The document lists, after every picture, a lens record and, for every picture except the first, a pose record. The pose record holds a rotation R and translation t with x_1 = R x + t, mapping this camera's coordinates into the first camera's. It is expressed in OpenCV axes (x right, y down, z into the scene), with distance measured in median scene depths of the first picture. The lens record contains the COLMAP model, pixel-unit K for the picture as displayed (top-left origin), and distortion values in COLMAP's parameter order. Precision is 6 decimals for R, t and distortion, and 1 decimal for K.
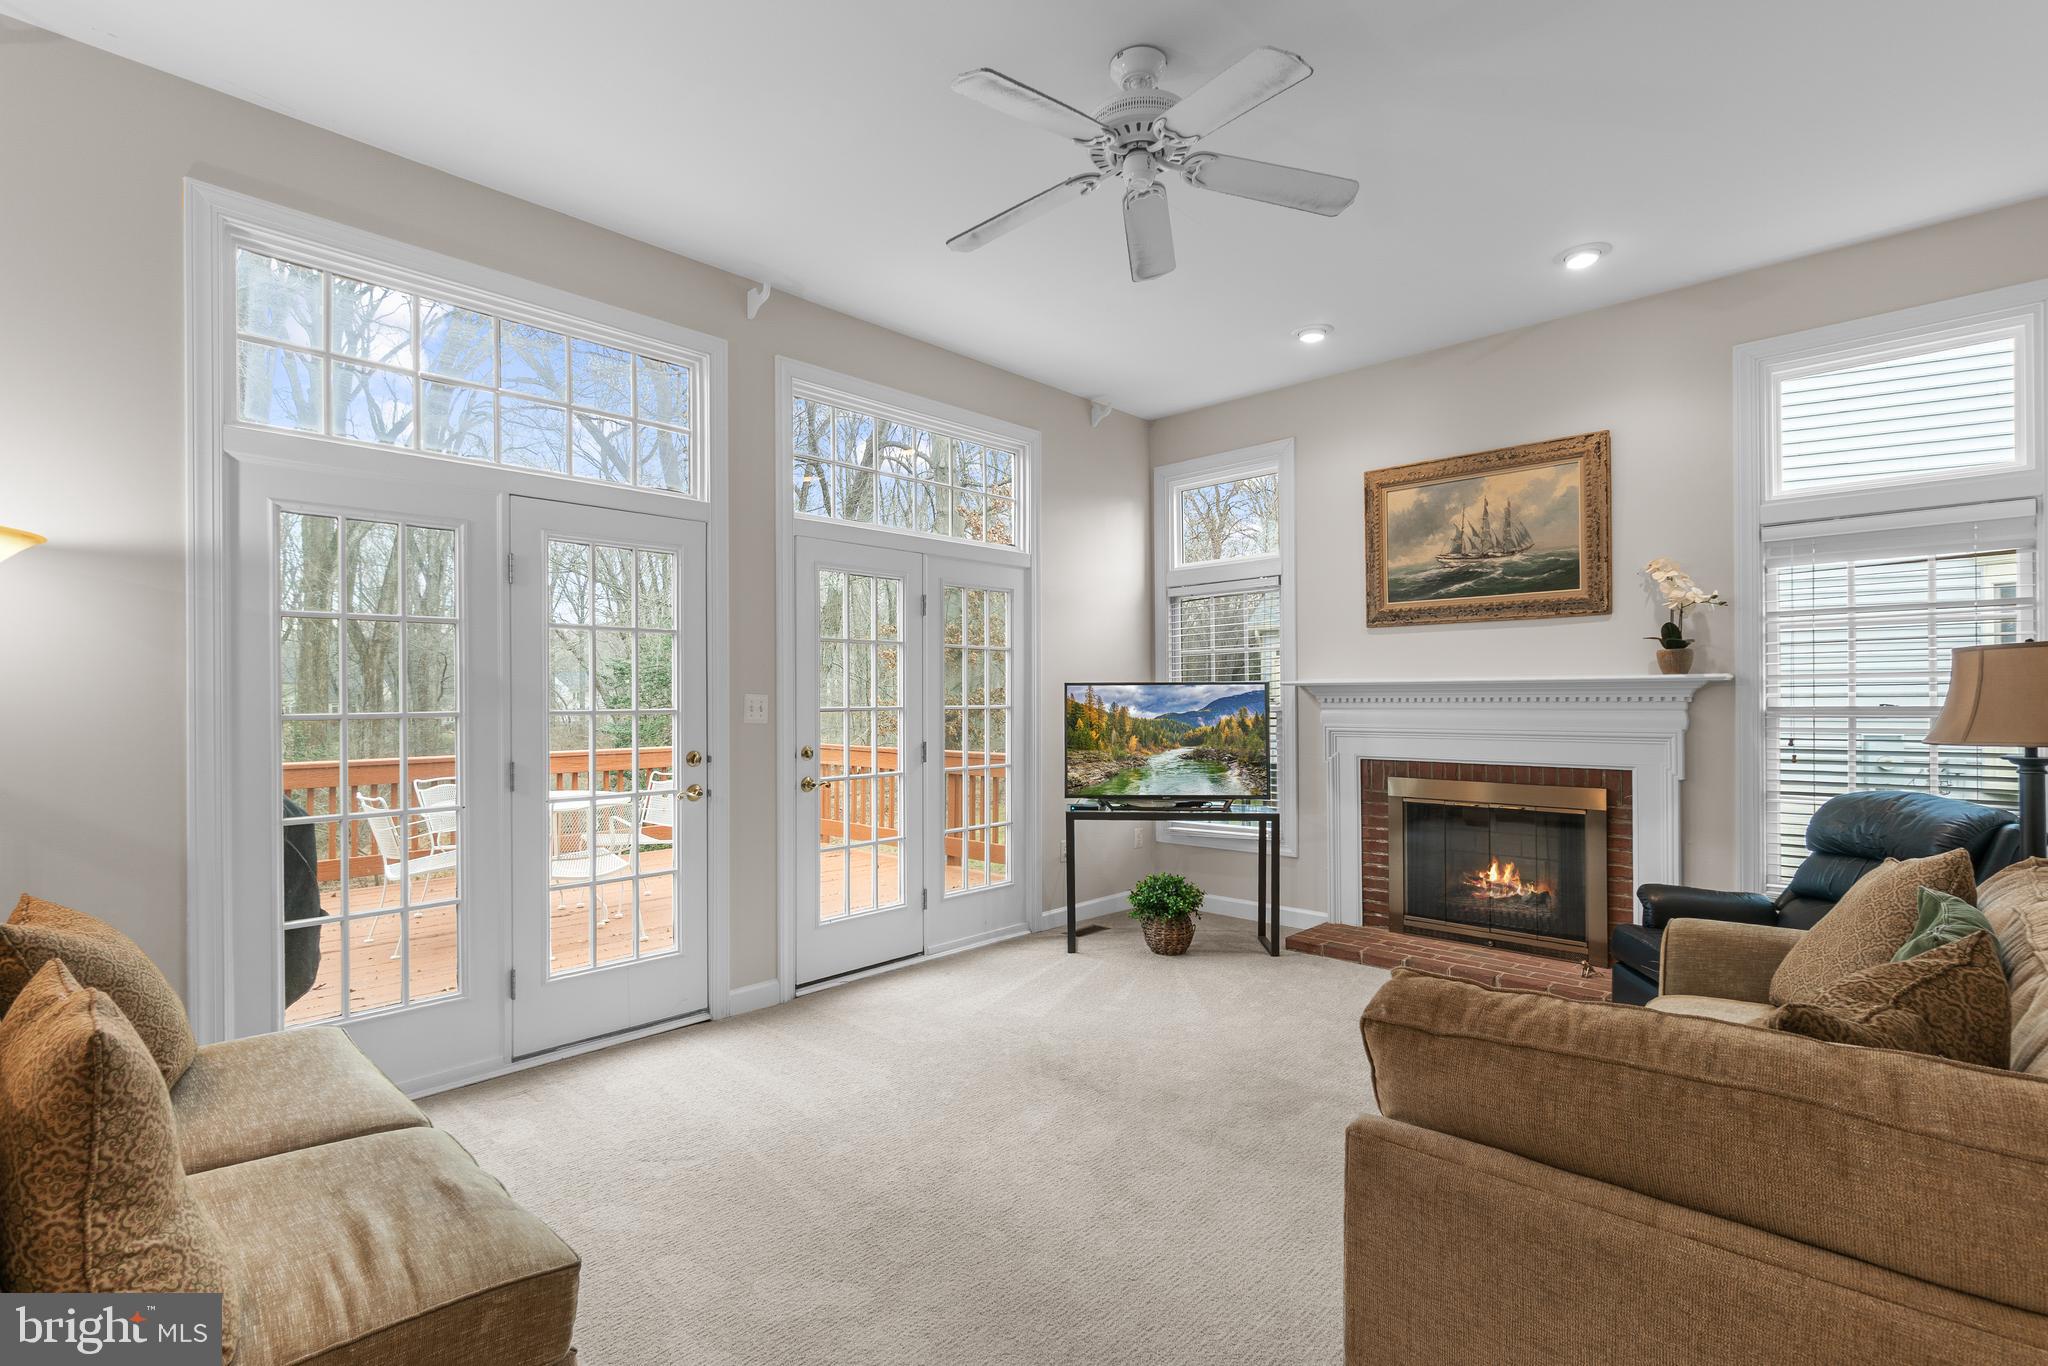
lens RADIAL K [[956.4, 0, 971.5], [0, 956.4, 695.2], [0, 0, 1]] dist [-0.000697, -0.000093]
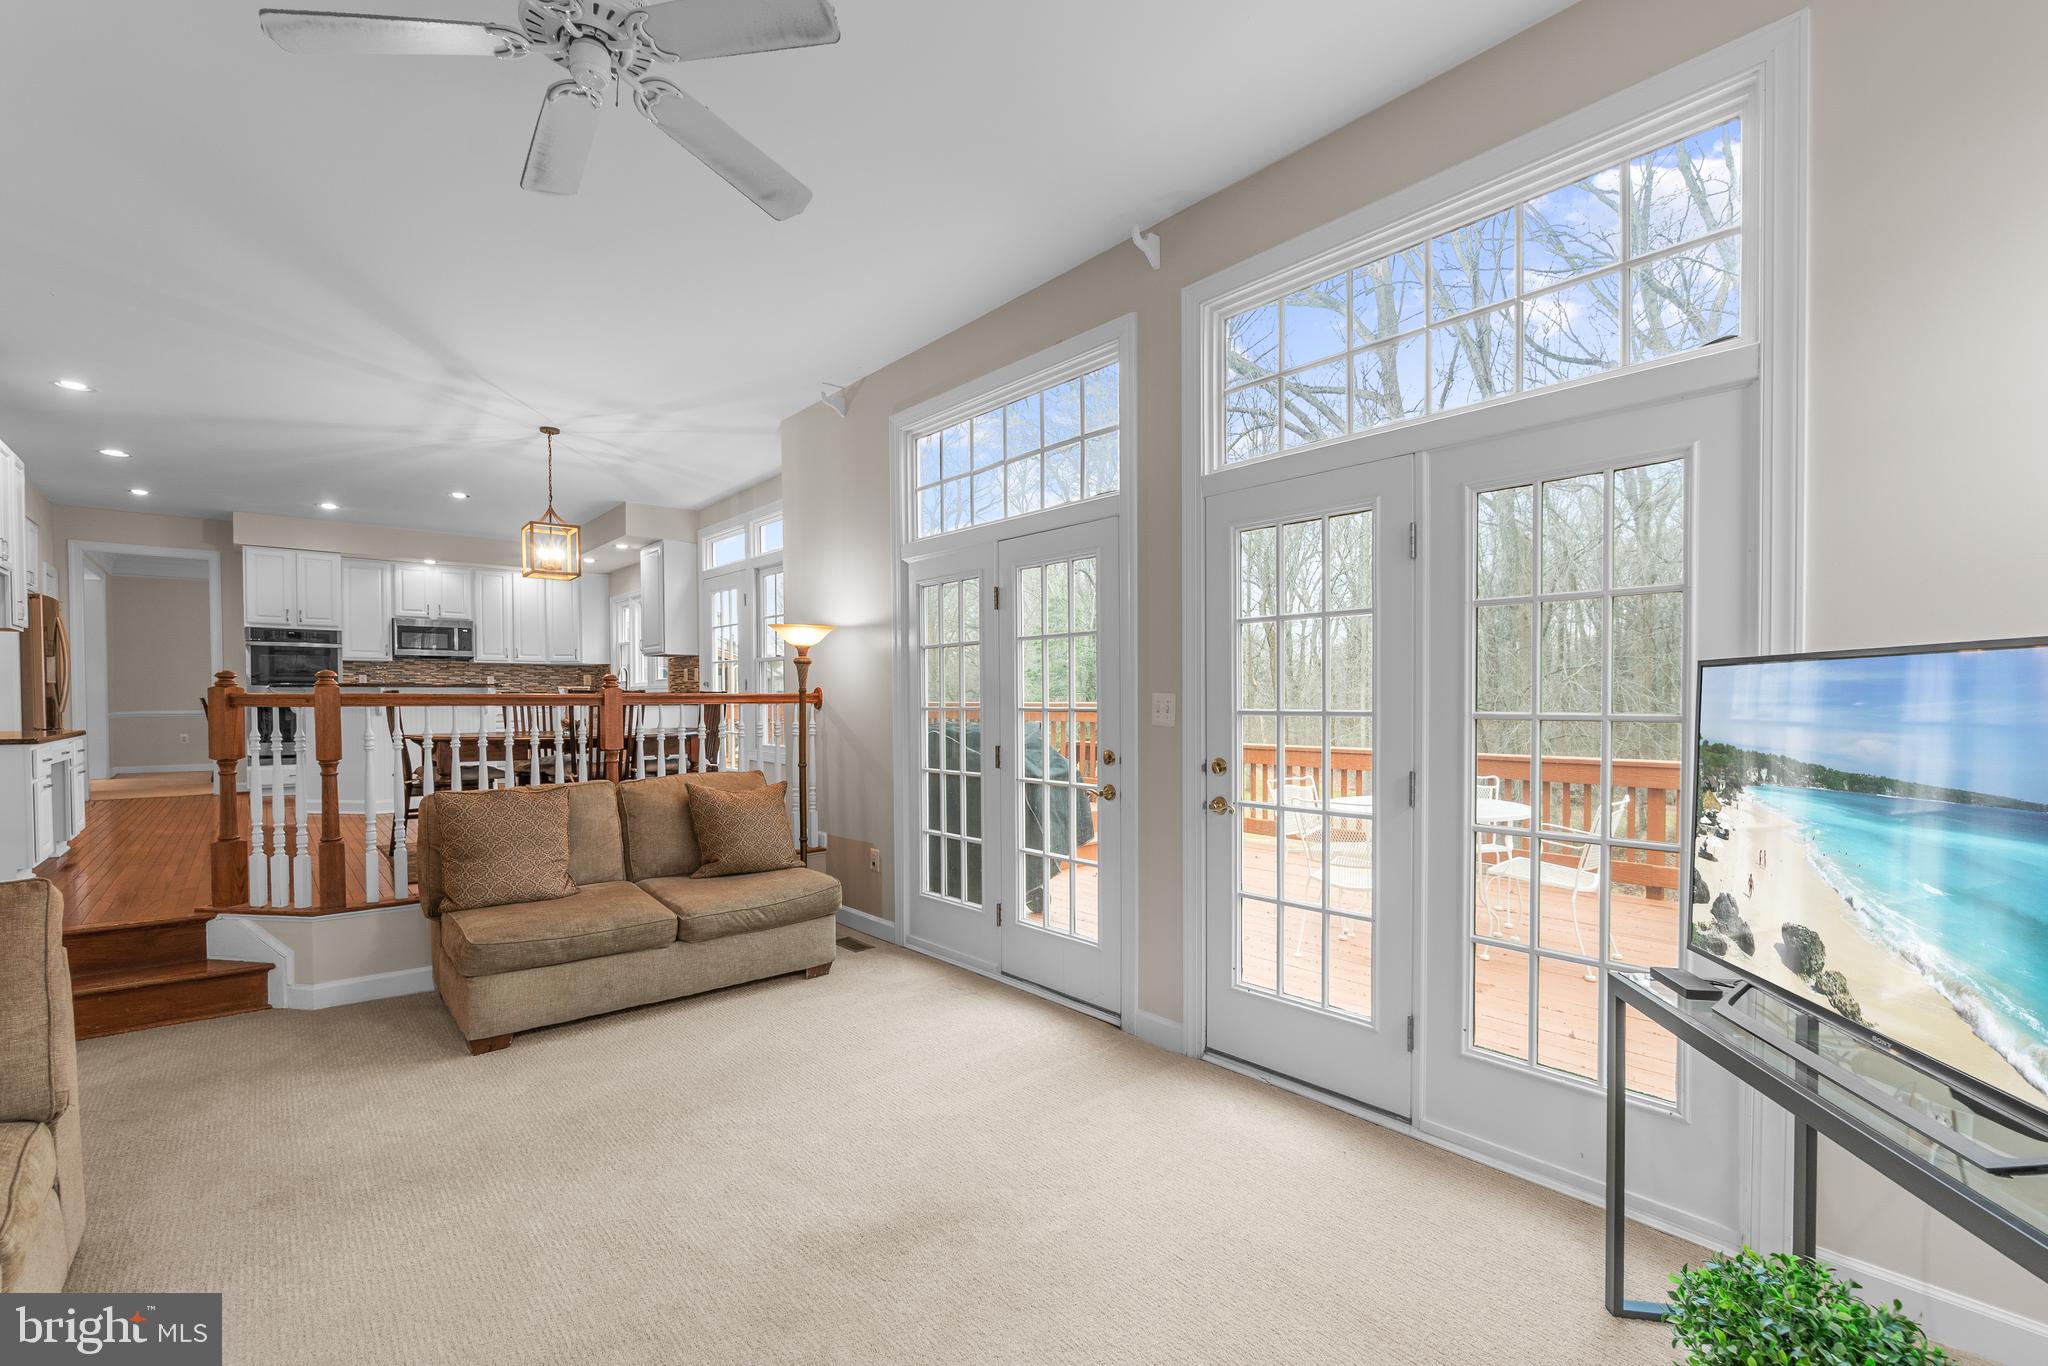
lens RADIAL K [[888.3, 0, 1032.2], [0, 888.3, 713.1], [0, 0, 1]] dist [-0.012696, -0.000291]
pose [[-0.064347, 0.020902, -0.997709, 0.556813], [0.004591, 0.999776, 0.020649, -0.000091], [0.997917, -0.003252, -0.064429, 0.861551]]
